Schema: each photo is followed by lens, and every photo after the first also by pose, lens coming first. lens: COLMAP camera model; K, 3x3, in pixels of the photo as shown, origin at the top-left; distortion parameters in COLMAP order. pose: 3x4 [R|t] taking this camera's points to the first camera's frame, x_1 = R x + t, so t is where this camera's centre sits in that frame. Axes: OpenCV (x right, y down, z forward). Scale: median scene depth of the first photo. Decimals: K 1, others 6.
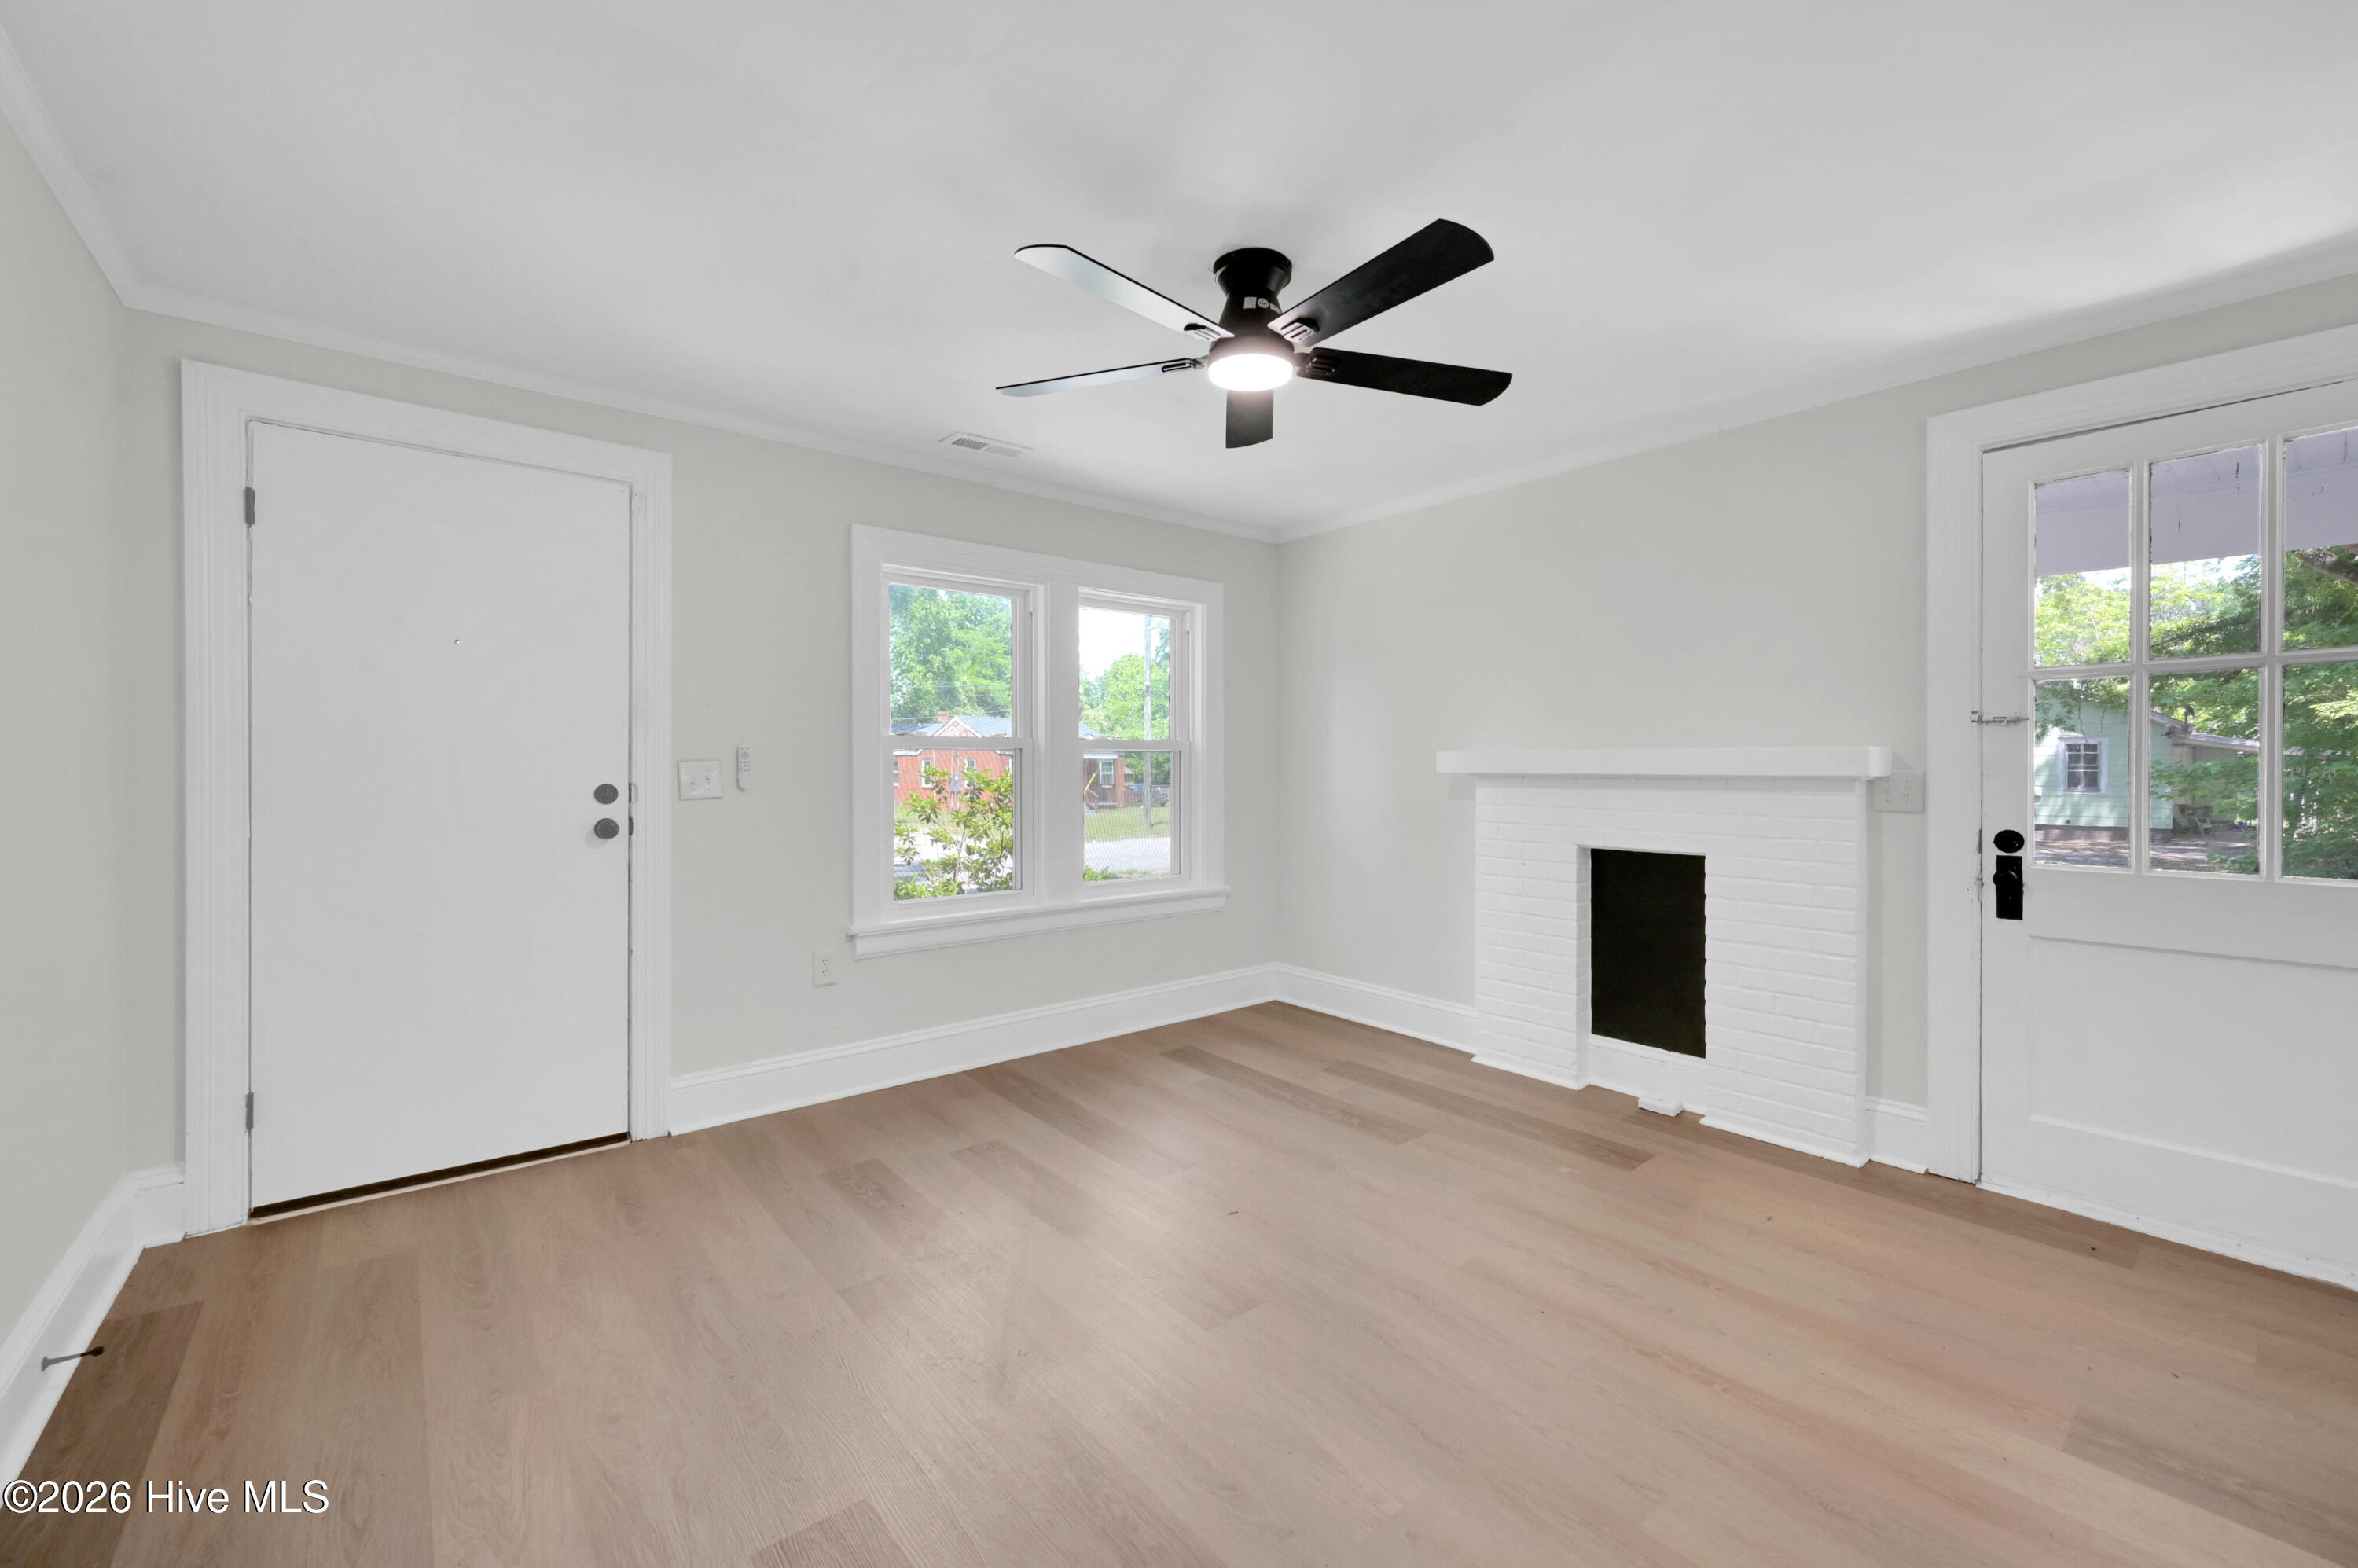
lens RADIAL K [[936.1, 0, 1183.4], [0, 936.1, 769.2], [0, 0, 1]] dist [-0.002863, -0.000171]
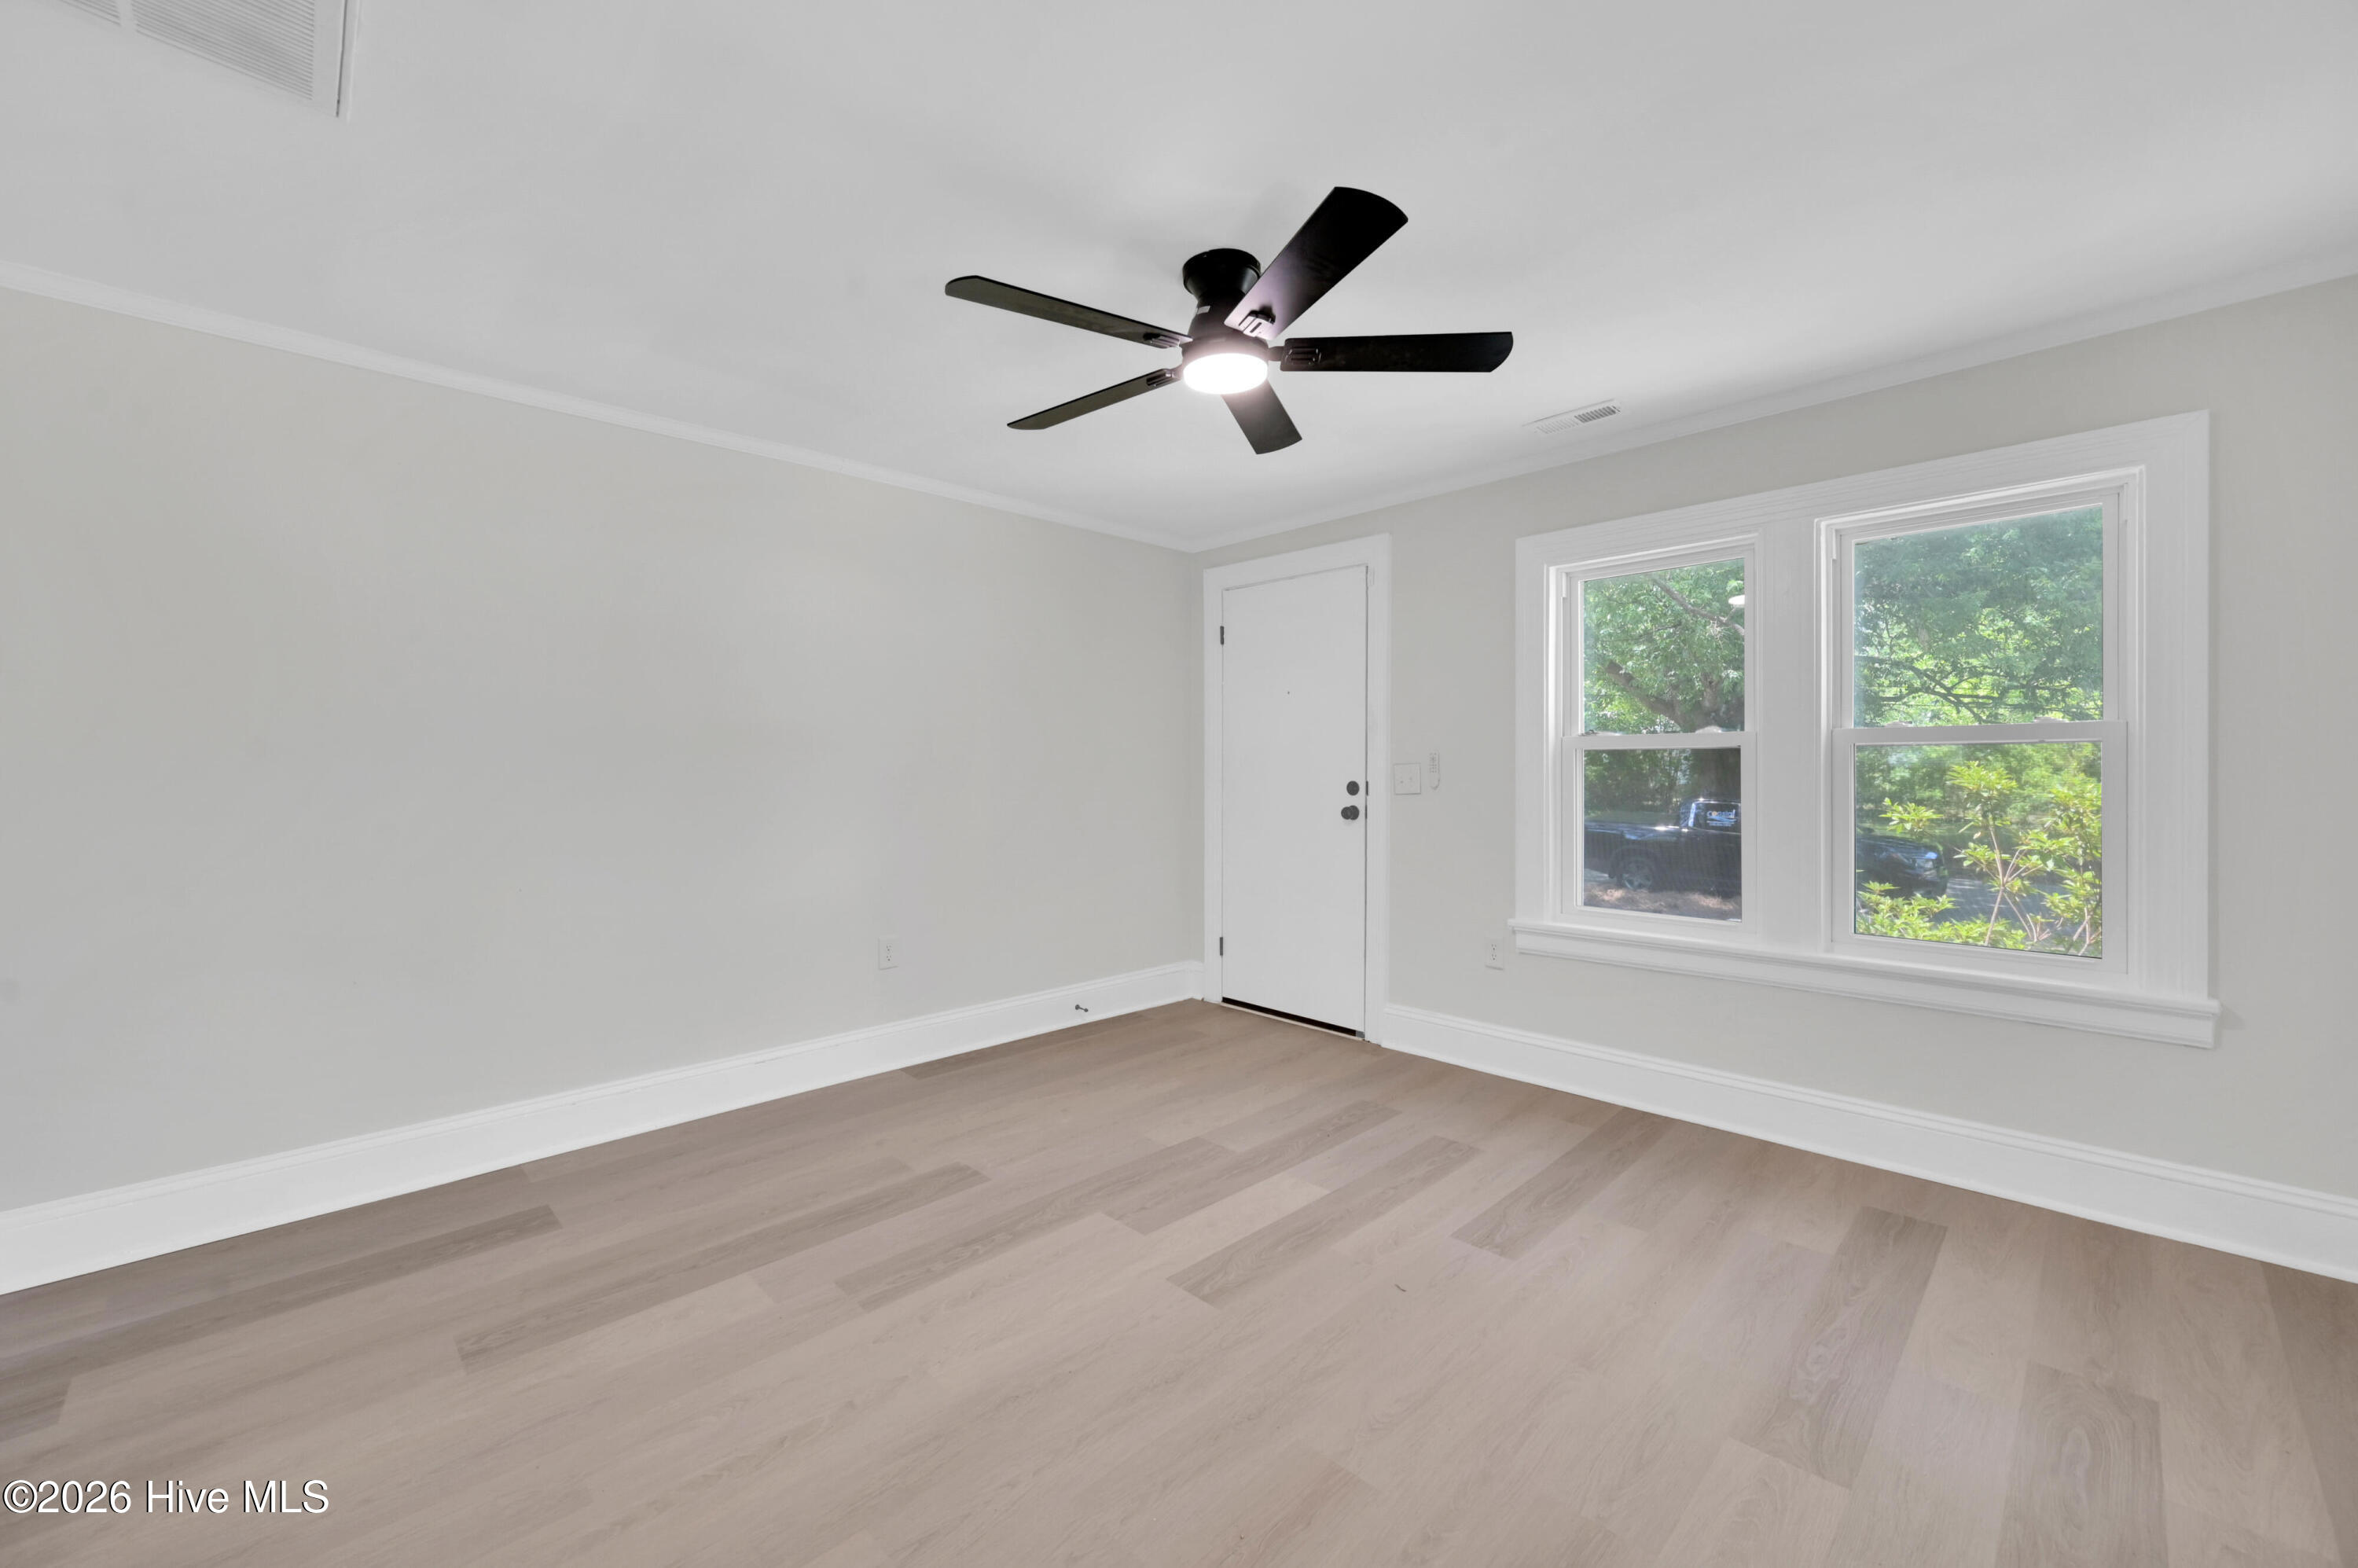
lens RADIAL K [[936.1, 0, 1183.4], [0, 936.1, 769.2], [0, 0, 1]] dist [-0.002863, -0.000171]
pose [[0.085163, 0.001753, -0.996366, 0.716898], [0.001197, 0.999998, 0.001861, -0.004783], [0.996366, -0.001351, 0.085160, 0.575934]]
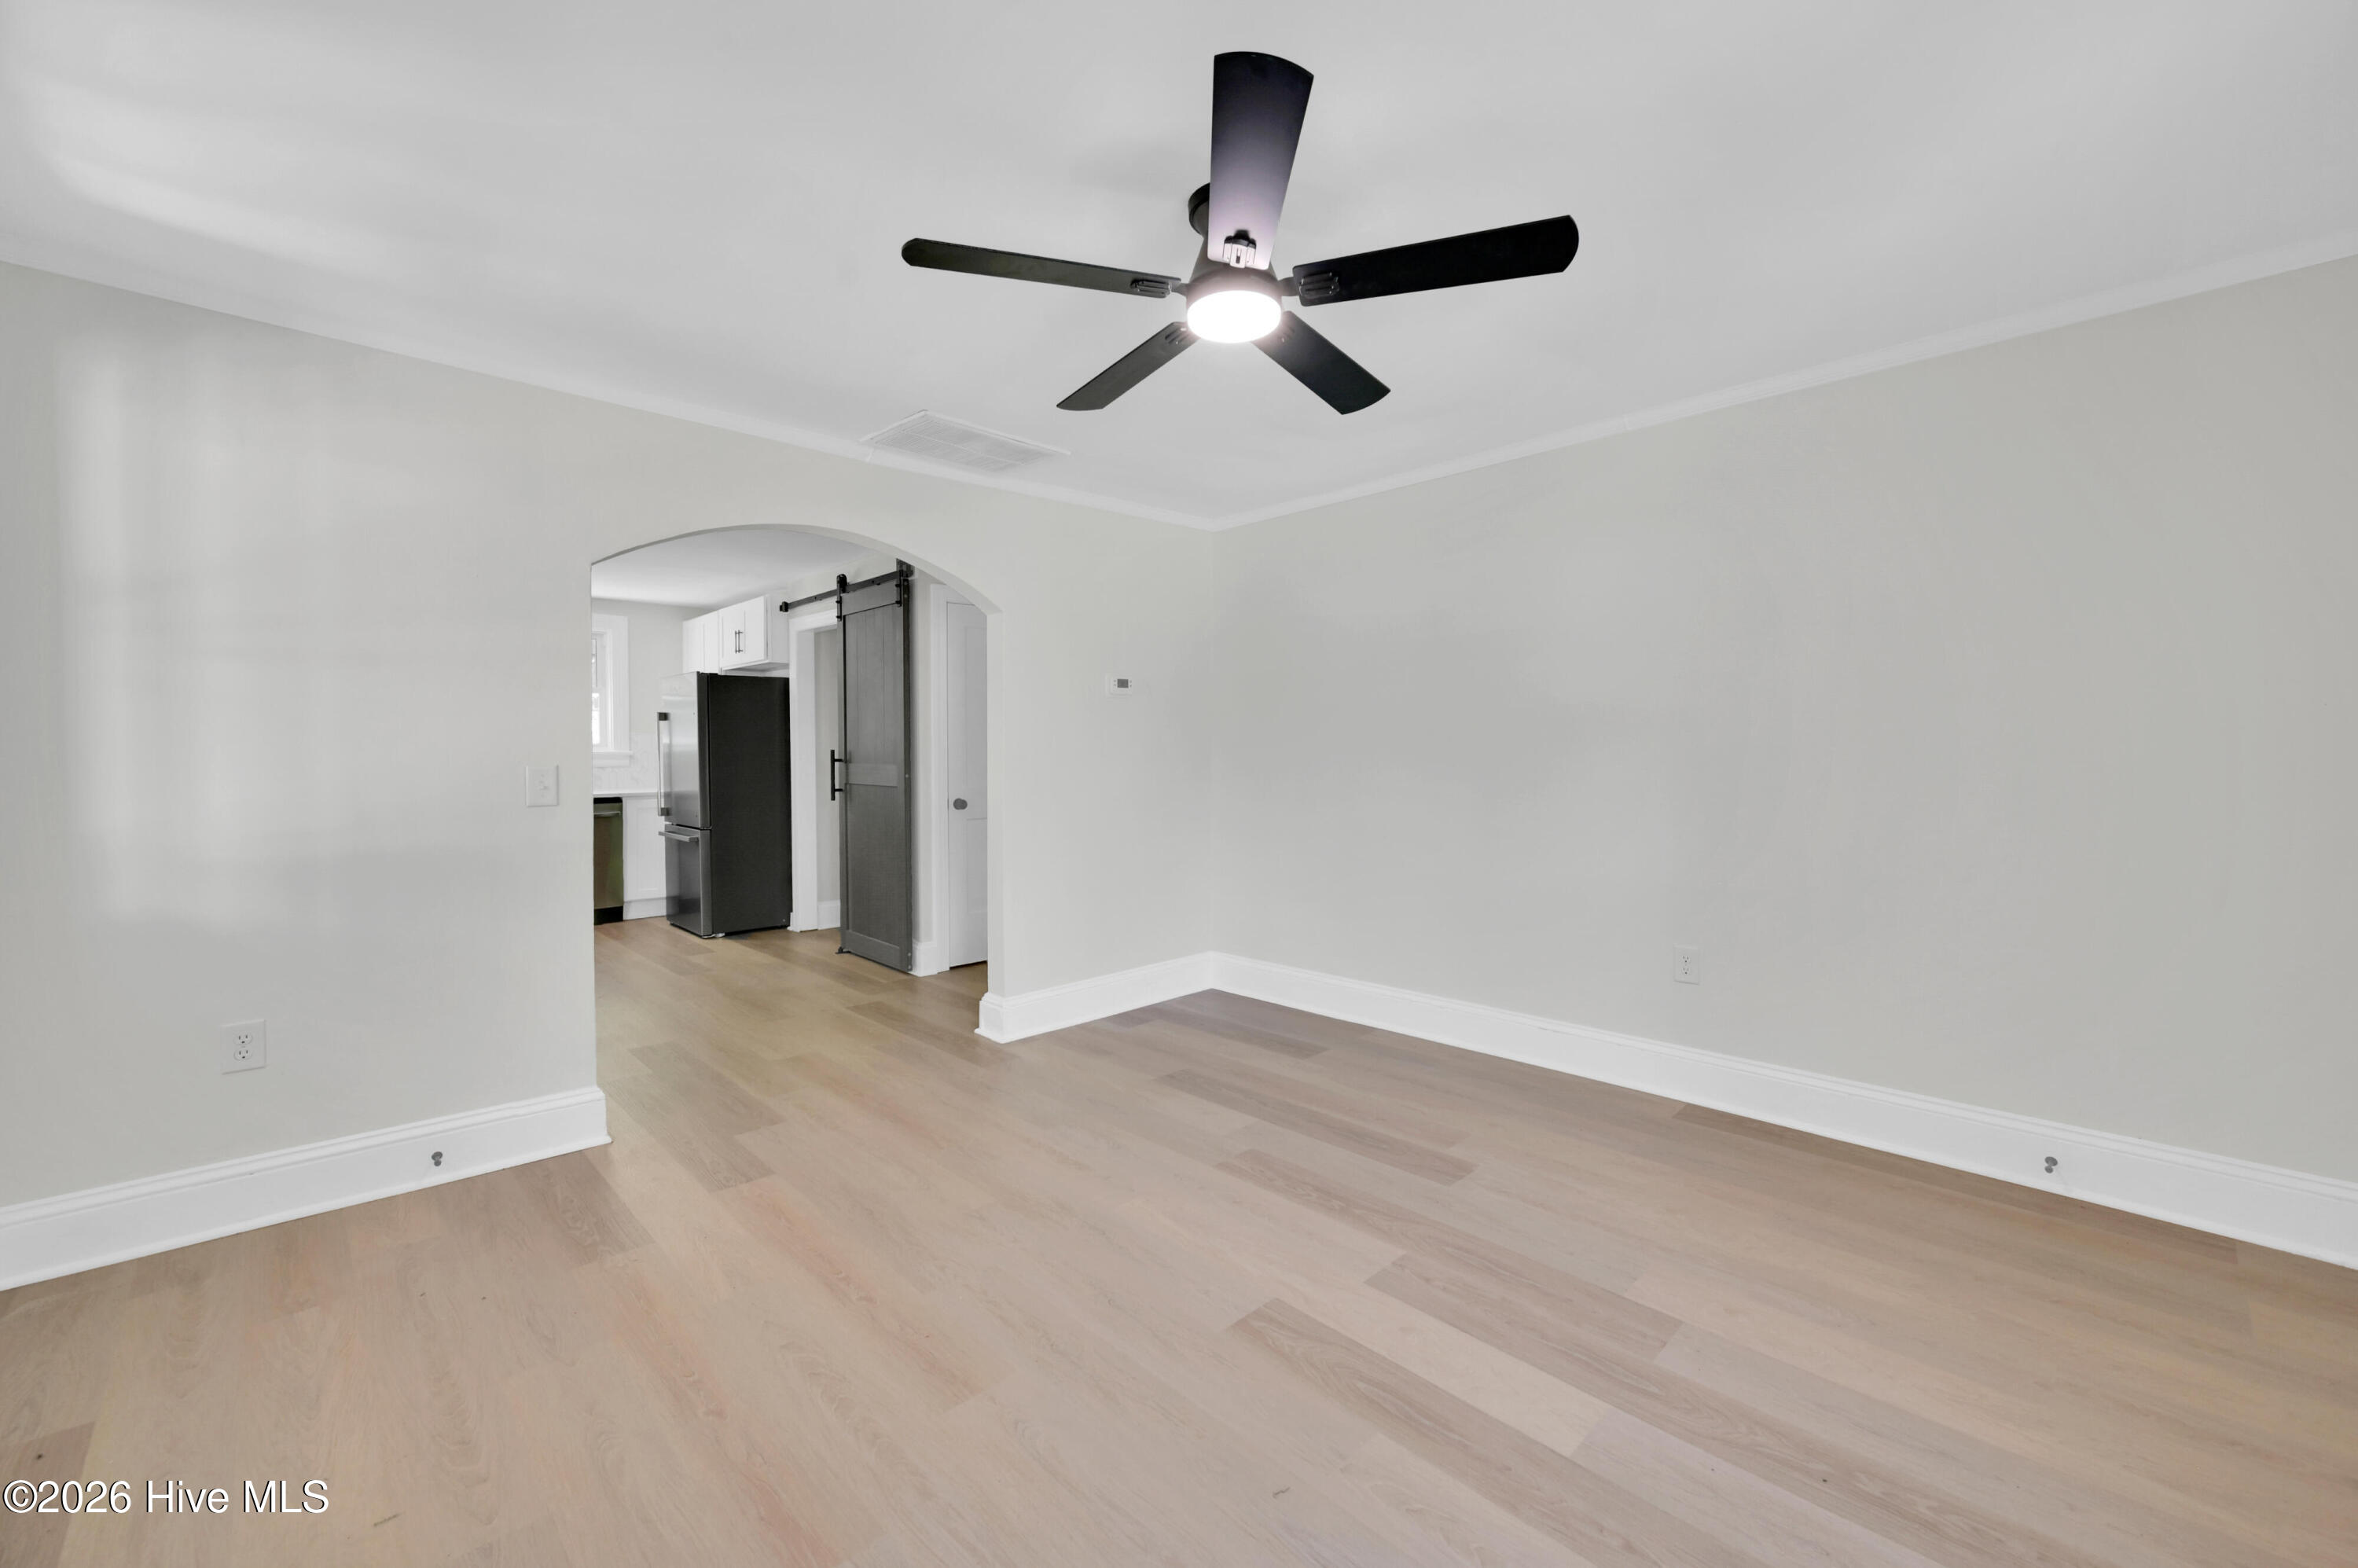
lens RADIAL K [[951.3, 0, 1187.1], [0, 951.3, 755.3], [0, 0, 1]] dist [-0.000587, -0.000012]
pose [[-0.997441, 0.006103, -0.071229, 0.127210], [0.005524, 0.999950, 0.008321, -0.008352], [0.071276, 0.007906, -0.997425, 1.279277]]
